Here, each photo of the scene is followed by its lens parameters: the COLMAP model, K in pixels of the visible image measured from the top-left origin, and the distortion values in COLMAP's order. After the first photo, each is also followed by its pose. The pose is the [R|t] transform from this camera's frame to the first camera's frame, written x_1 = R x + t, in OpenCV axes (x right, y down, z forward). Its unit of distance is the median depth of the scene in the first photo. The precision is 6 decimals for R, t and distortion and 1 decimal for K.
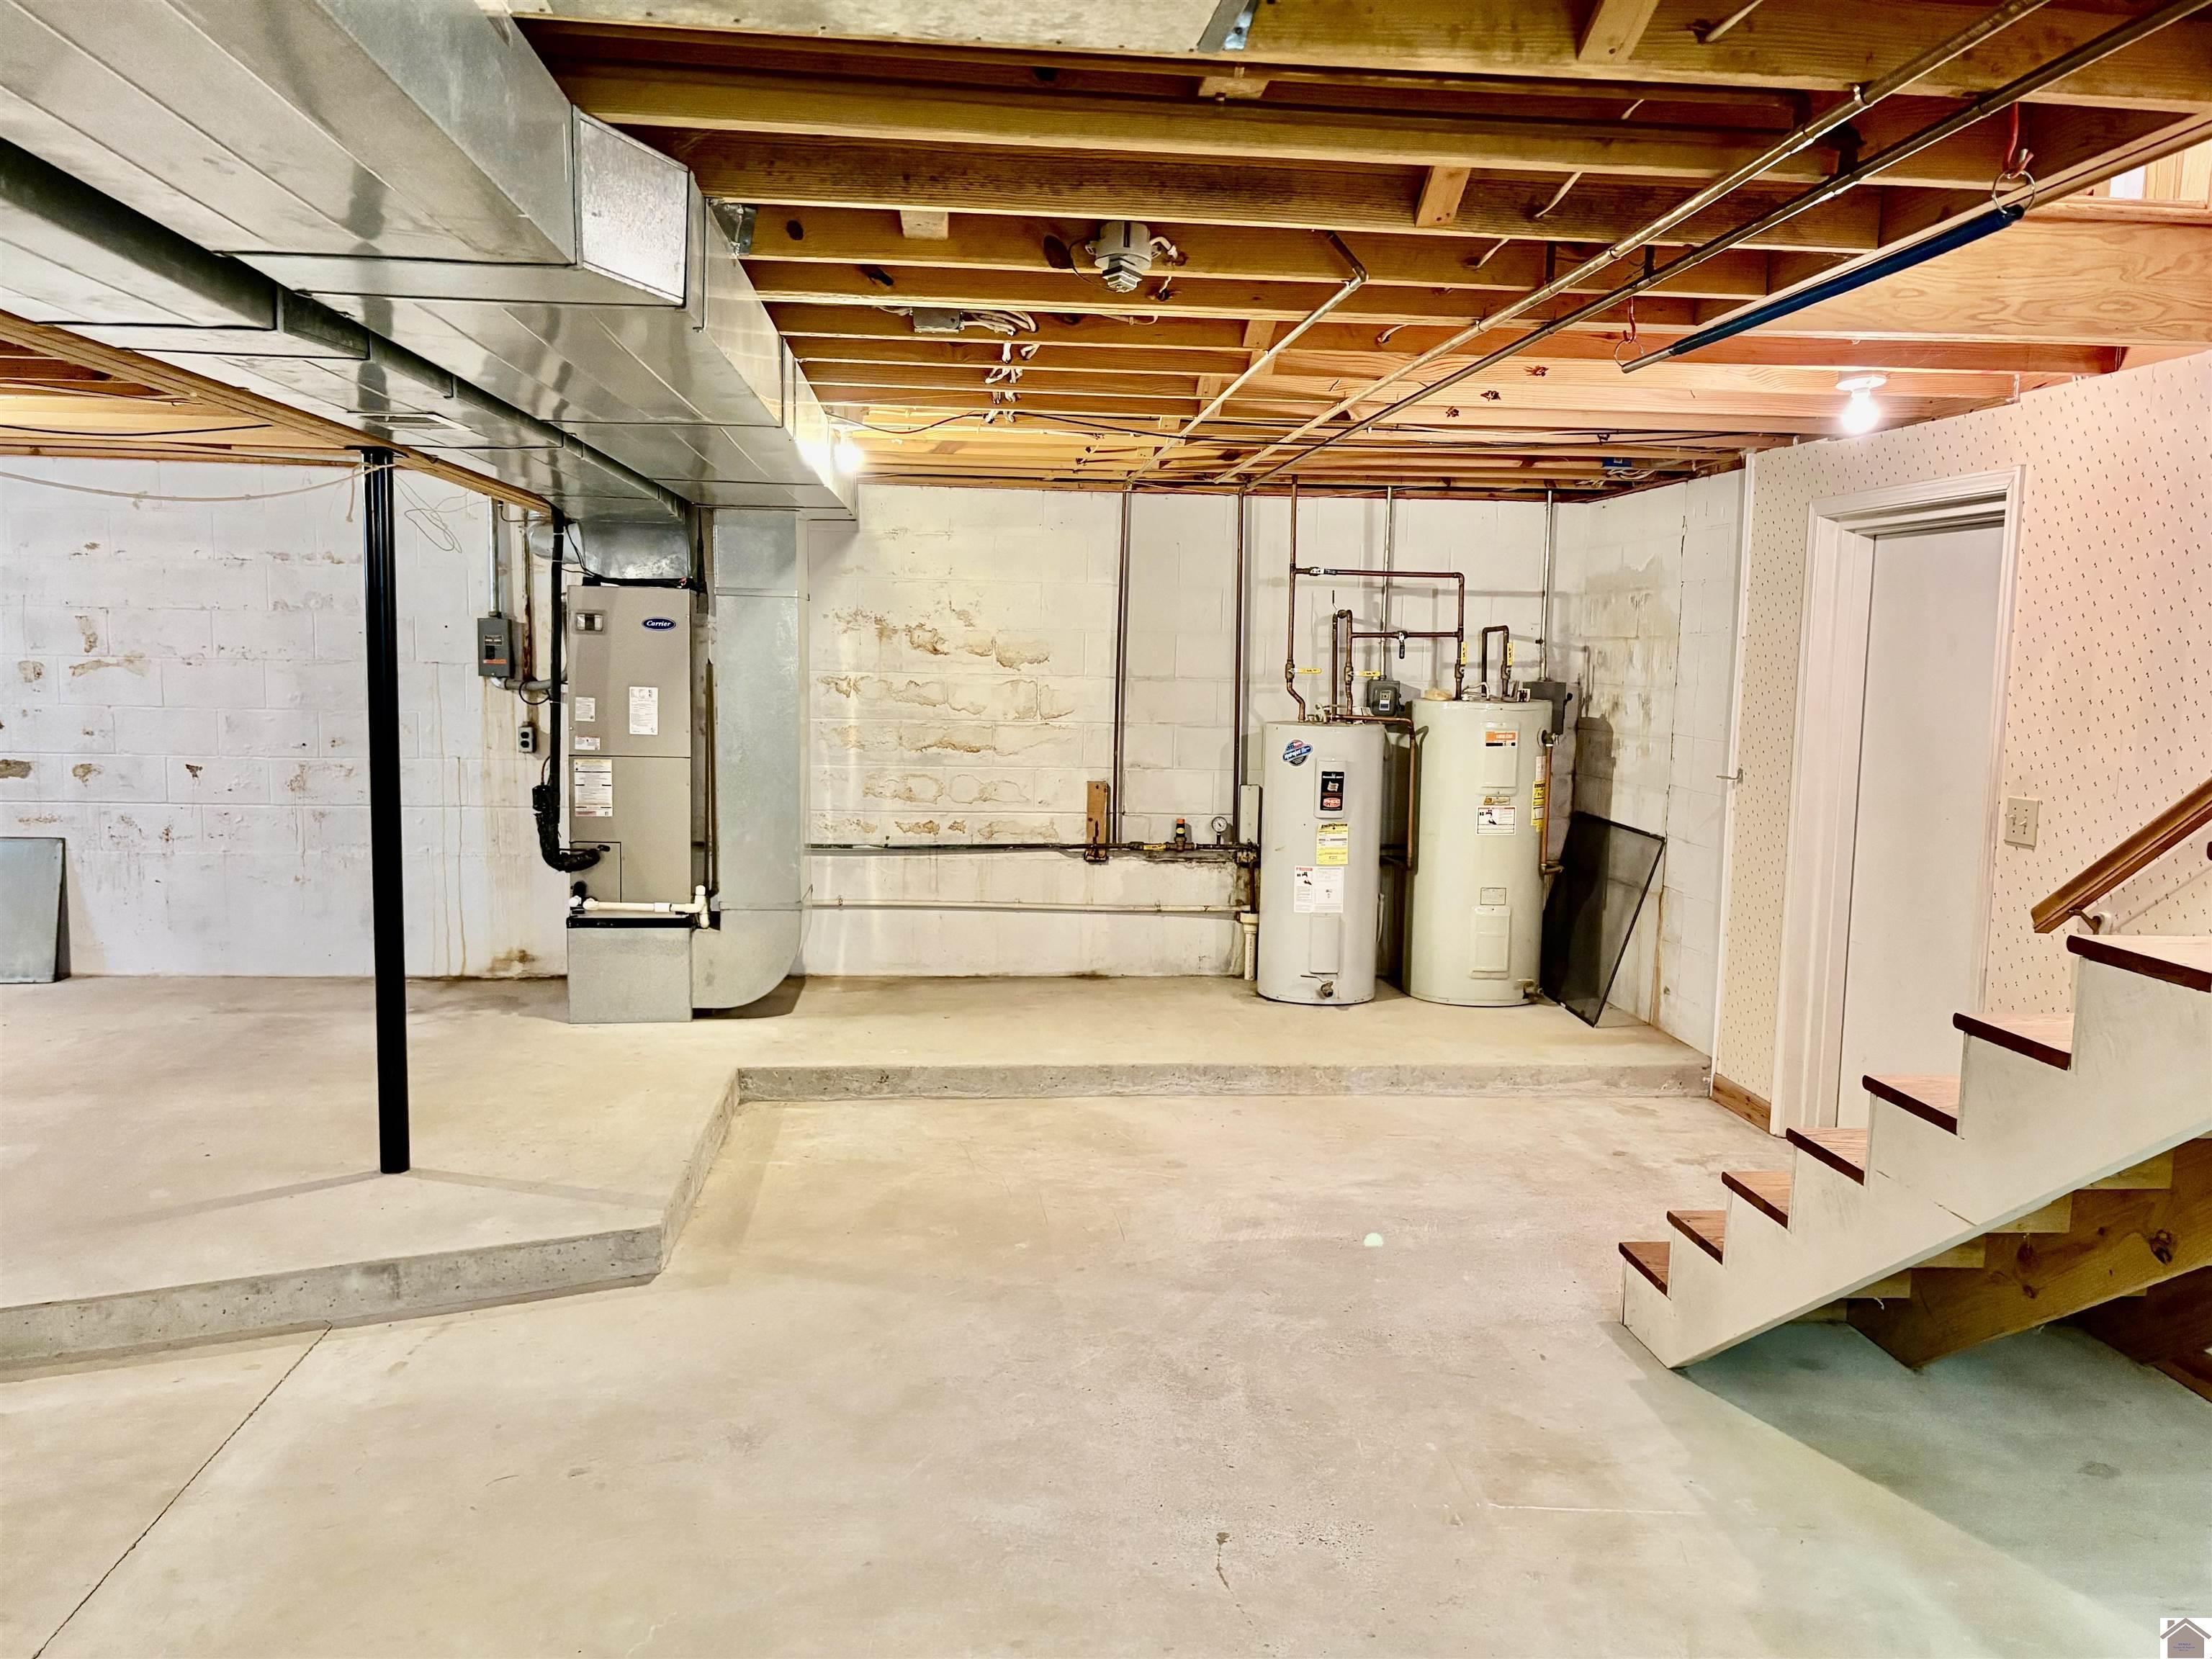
lens RADIAL K [[1737.0, 0, 1106.0], [0, 1737.0, 829.5], [0, 0, 1]] dist [0.033763, -0.007268]
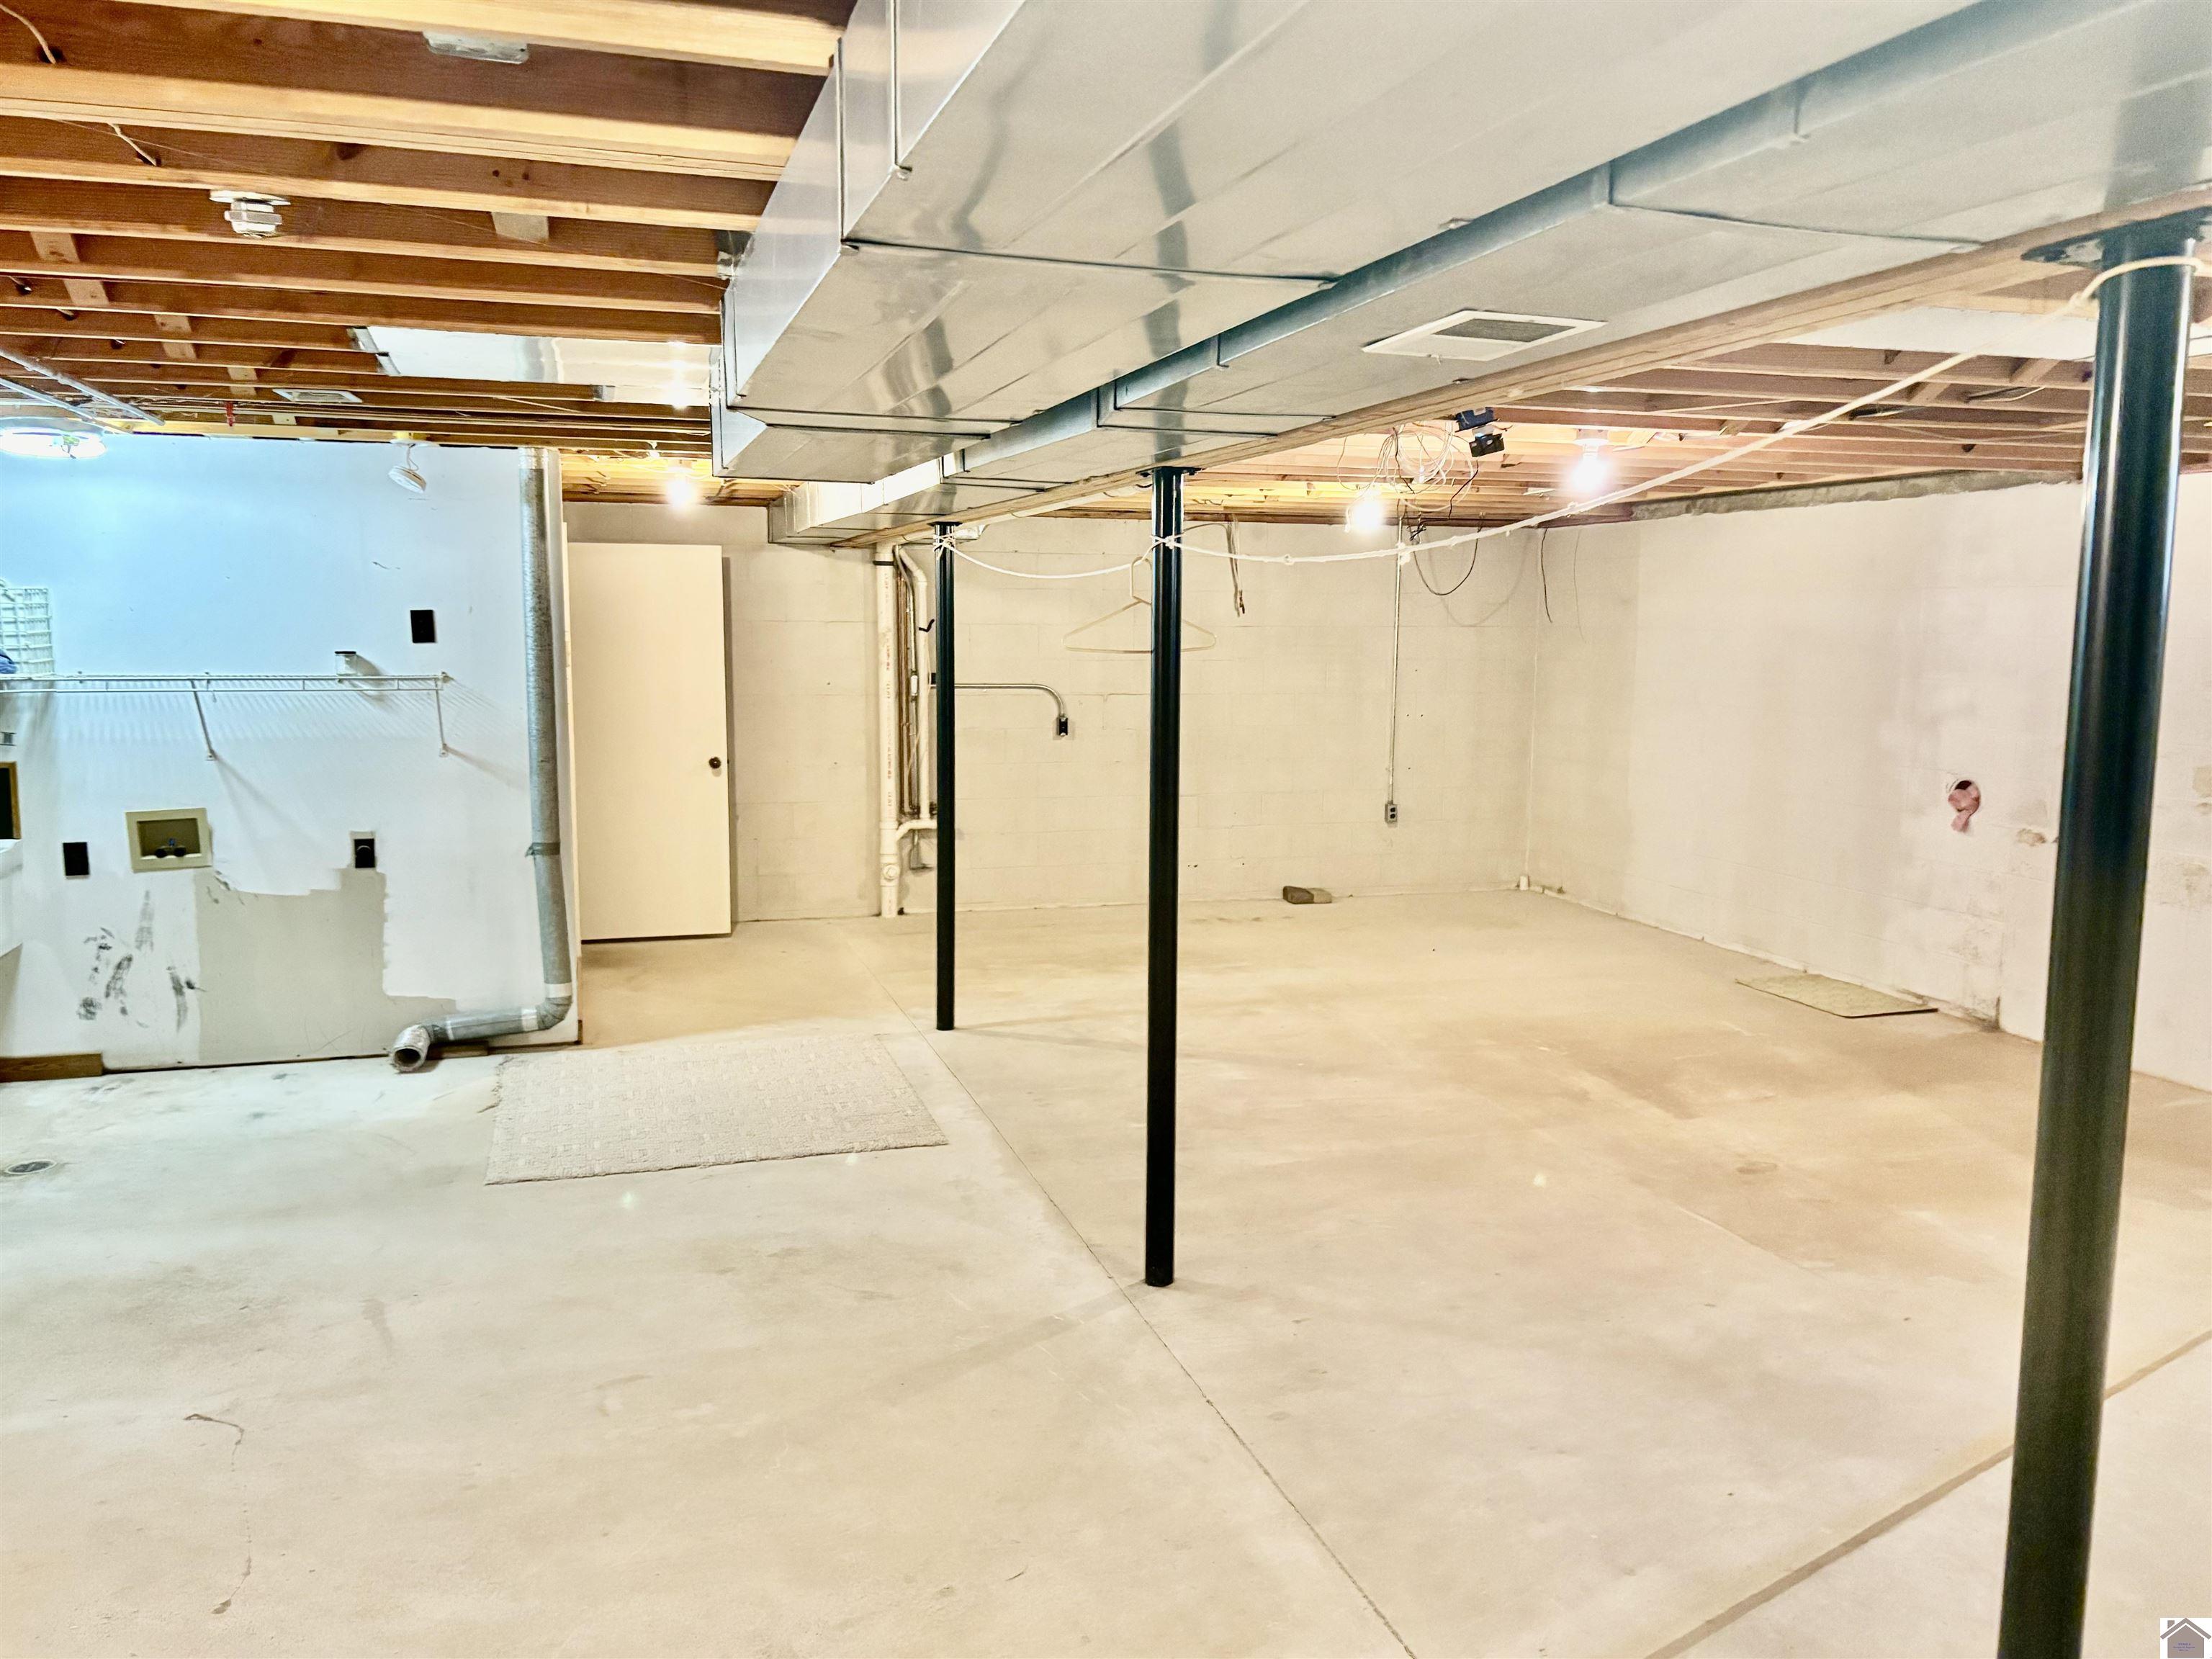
lens RADIAL K [[1737.0, 0, 1106.0], [0, 1737.0, 829.5], [0, 0, 1]] dist [0.033763, -0.007268]
pose [[-0.979305, -0.000258, -0.202388, -0.210457], [-0.047606, 0.972234, 0.229115, -0.250017], [0.196709, 0.234009, -0.952127, 1.899005]]
